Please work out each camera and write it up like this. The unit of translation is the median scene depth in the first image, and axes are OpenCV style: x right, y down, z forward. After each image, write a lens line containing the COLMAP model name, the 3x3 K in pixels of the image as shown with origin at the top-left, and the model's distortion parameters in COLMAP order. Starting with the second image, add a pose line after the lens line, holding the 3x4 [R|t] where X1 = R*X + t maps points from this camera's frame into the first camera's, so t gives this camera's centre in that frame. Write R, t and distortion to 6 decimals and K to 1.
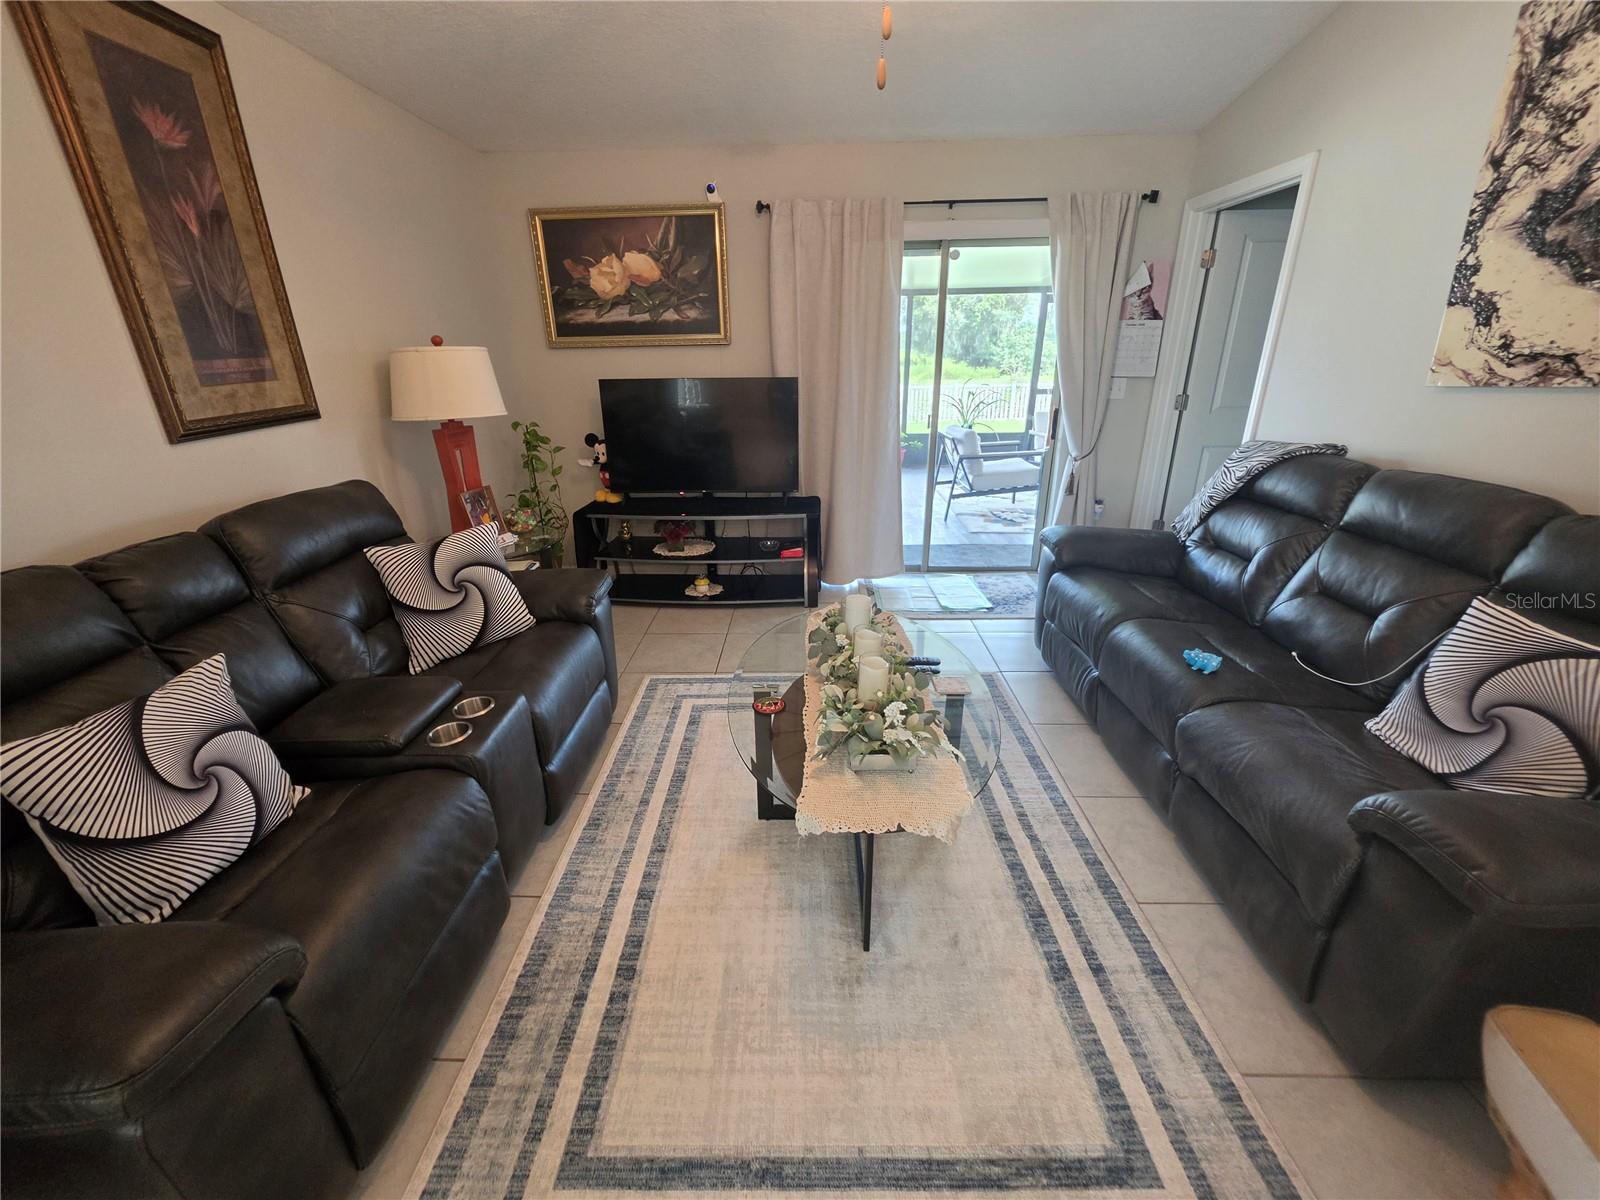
lens RADIAL K [[648.8, 0, 787.8], [0, 648.8, 593.5], [0, 0, 1]] dist [-0.006109, 0.001517]
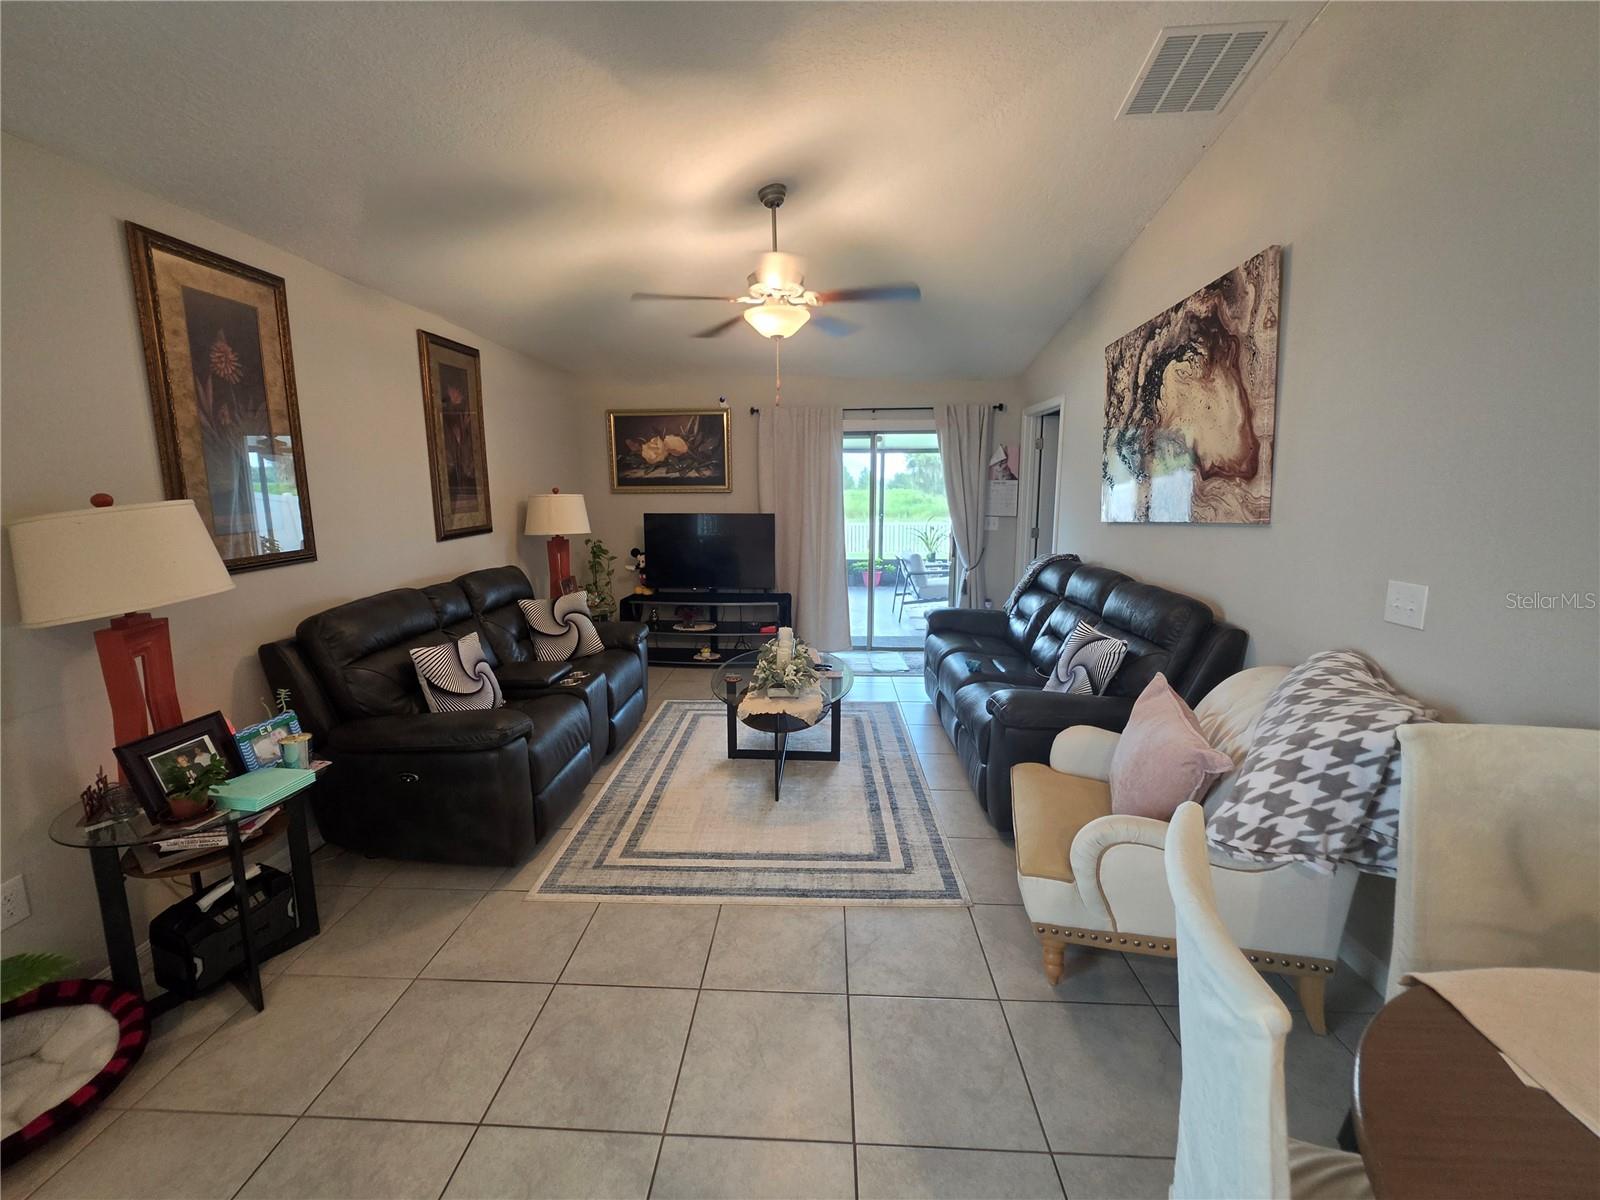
lens RADIAL K [[648.8, 0, 787.1], [0, 648.8, 584.7], [0, 0, 1]] dist [-0.006109, 0.001517]
pose [[0.999579, 0.014628, -0.025073, 0.125284], [-0.019600, 0.977237, -0.211241, 0.219196], [0.021413, 0.211644, 0.977112, -0.657904]]
